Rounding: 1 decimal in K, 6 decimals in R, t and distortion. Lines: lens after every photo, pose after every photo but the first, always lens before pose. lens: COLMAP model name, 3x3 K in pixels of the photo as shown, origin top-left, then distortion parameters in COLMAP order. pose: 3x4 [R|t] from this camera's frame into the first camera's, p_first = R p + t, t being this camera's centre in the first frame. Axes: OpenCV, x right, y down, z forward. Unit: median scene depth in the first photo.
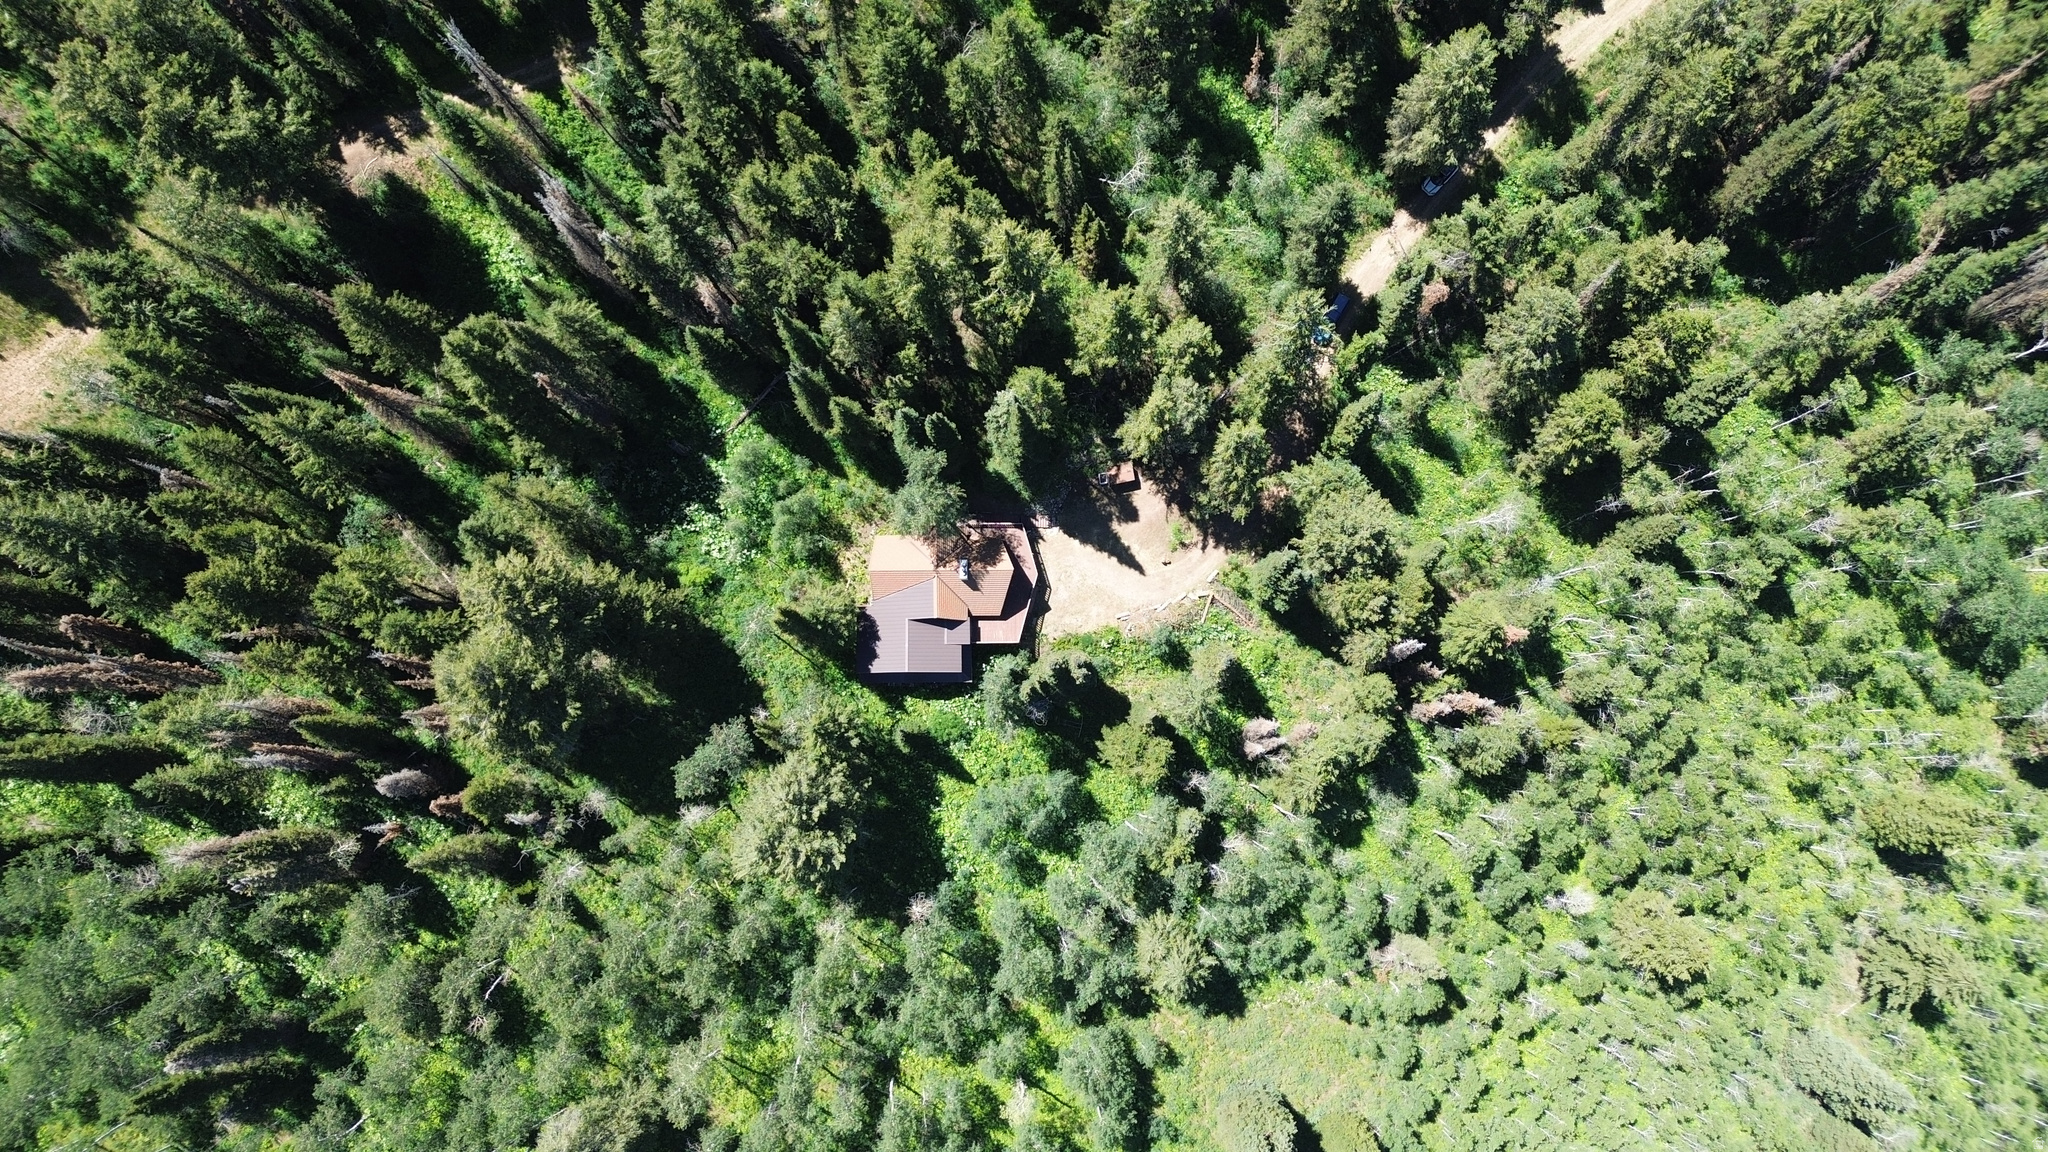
lens RADIAL K [[1436.6, 0, 1013.7], [0, 1436.6, 587.2], [0, 0, 1]] dist [0.059469, -0.046113]
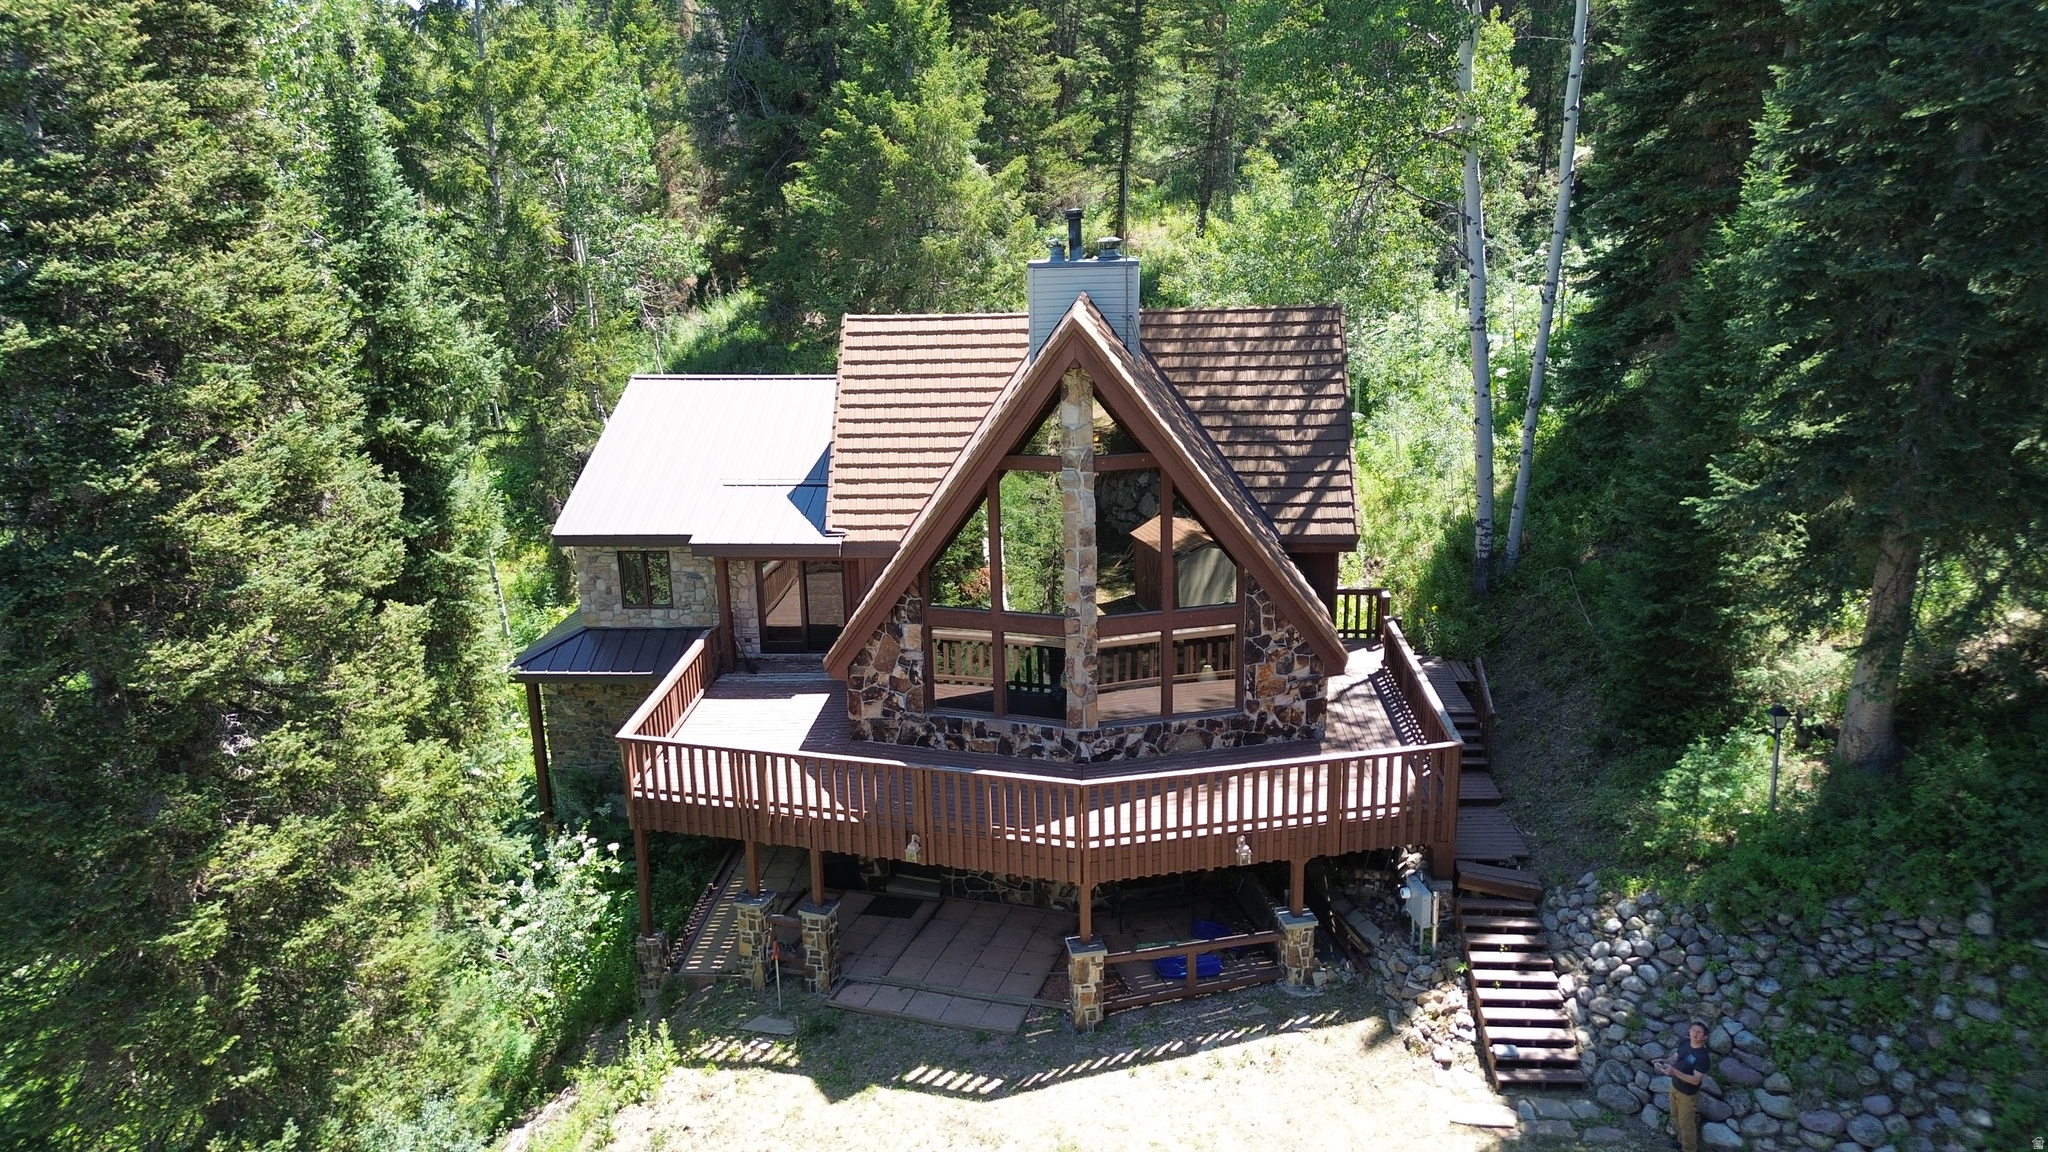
lens RADIAL K [[1436.6, 0, 1024.7], [0, 1436.6, 615.6], [0, 0, 1]] dist [0.059469, -0.046113]
pose [[-0.074589, 0.316228, -0.945747, 0.141196], [-0.989376, 0.095208, 0.109864, -0.020675], [0.124785, 0.943894, 0.305767, 0.980036]]
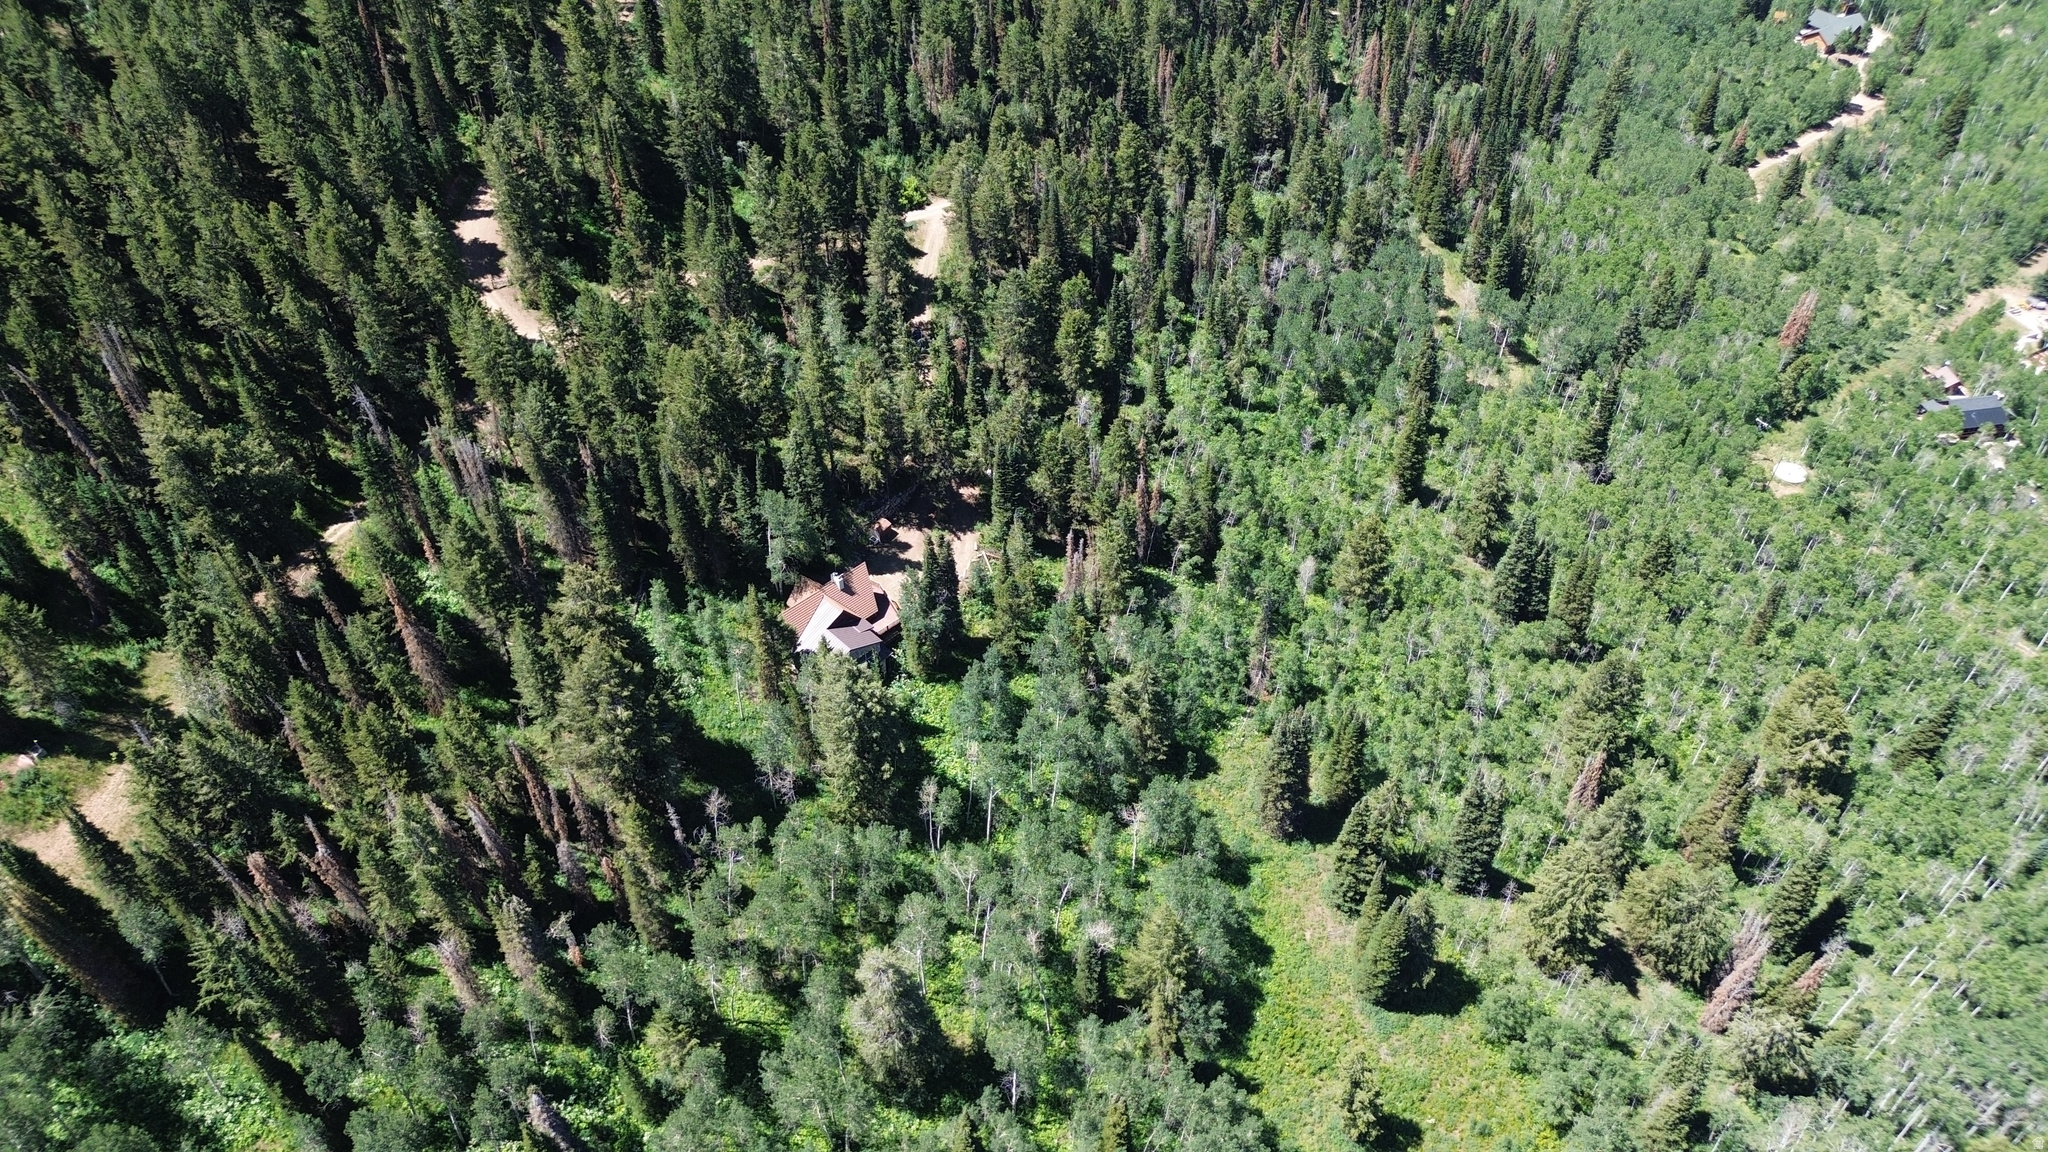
lens RADIAL K [[1436.6, 0, 1024.3], [0, 1436.6, 576.6], [0, 0, 1]] dist [0.059469, -0.046113]
pose [[0.723282, -0.464057, 0.511385, -0.618330], [0.685405, 0.572689, -0.449720, 0.740330], [-0.084169, 0.675780, 0.732282, -0.044892]]
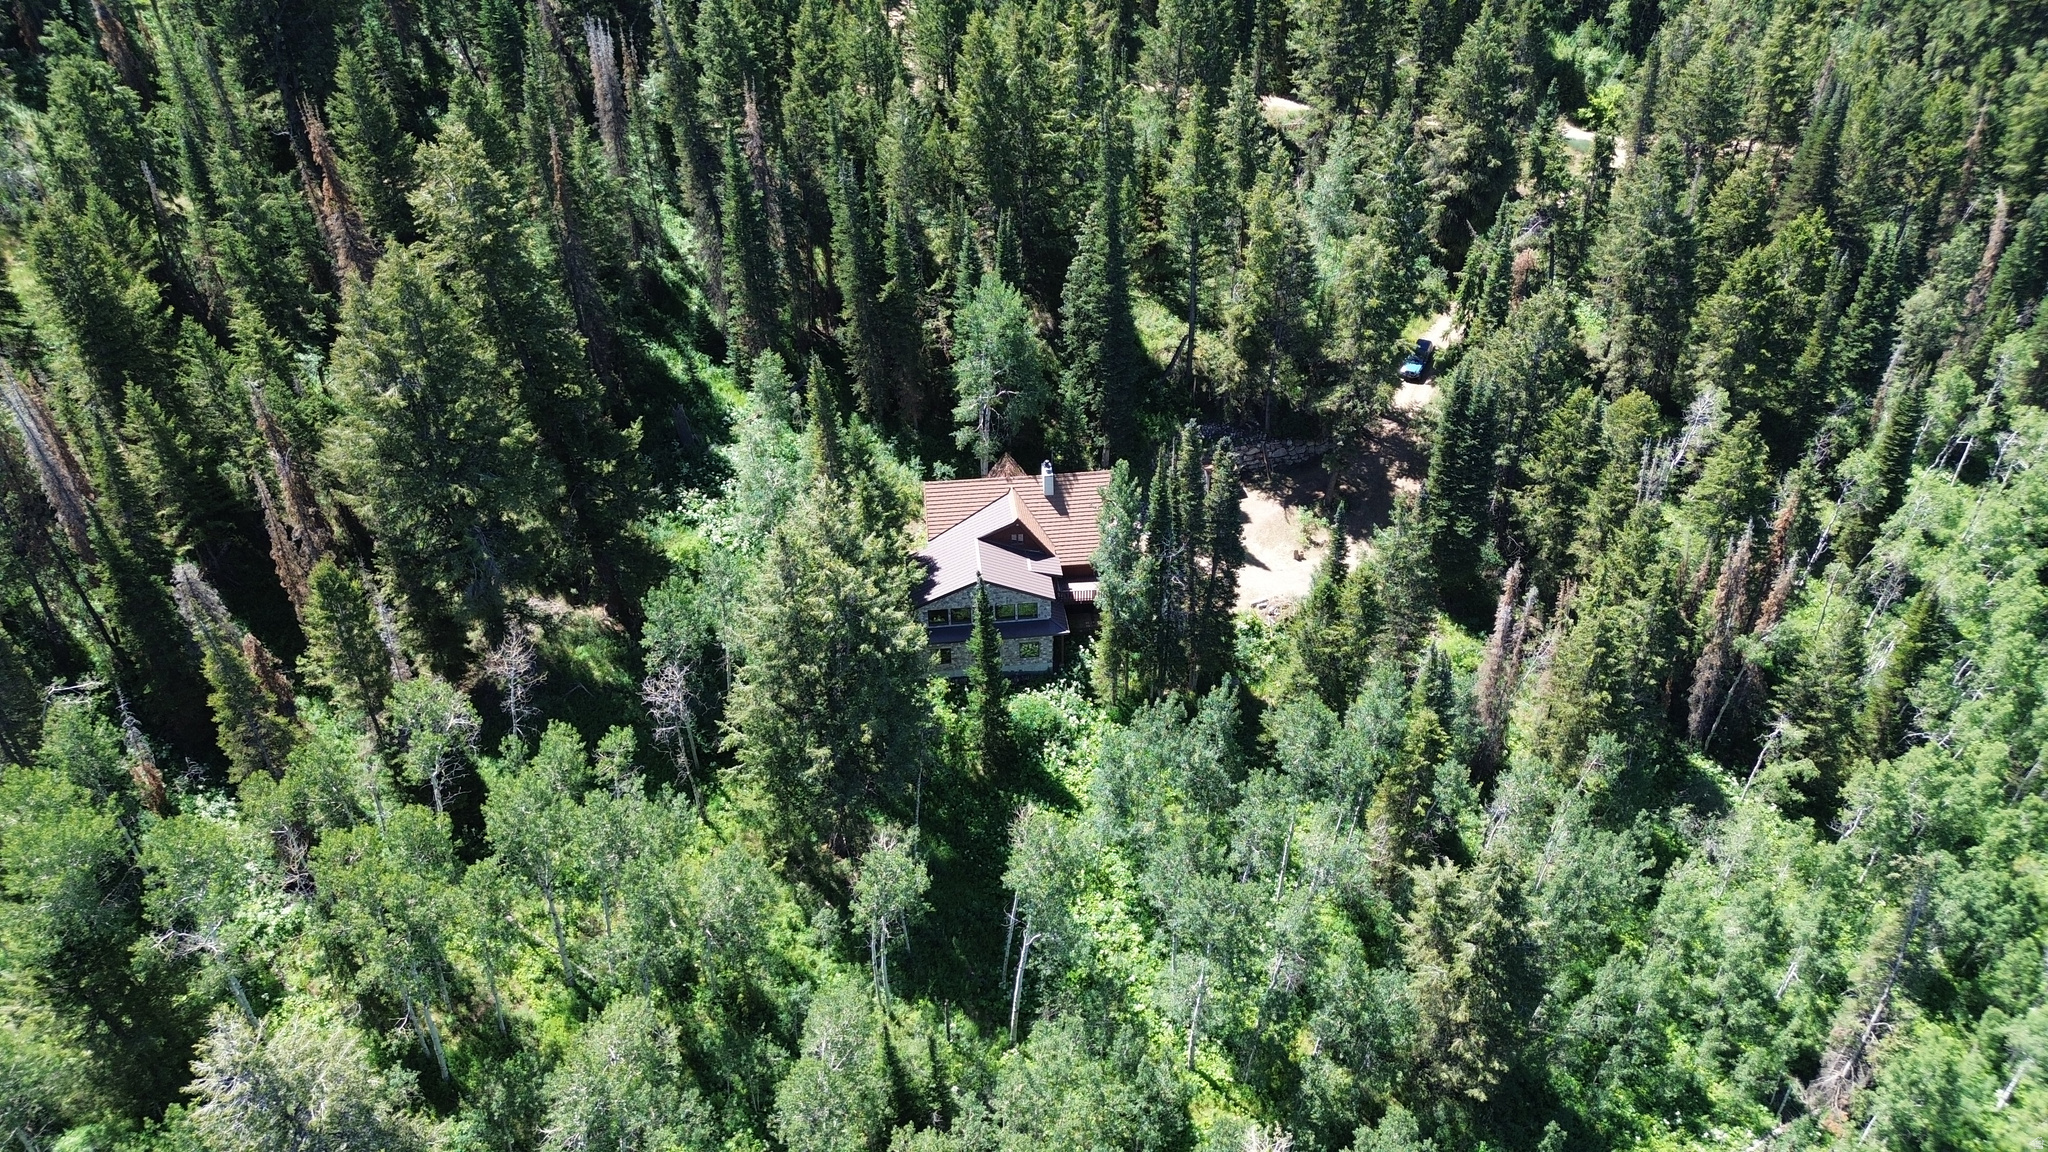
lens RADIAL K [[1436.6, 0, 1036.3], [0, 1436.6, 571.9], [0, 0, 1]] dist [0.059469, -0.046113]
pose [[0.995593, -0.044345, 0.082634, -0.106062], [0.091753, 0.642838, -0.760488, 0.602098], [-0.019397, 0.764718, 0.644073, 0.544443]]
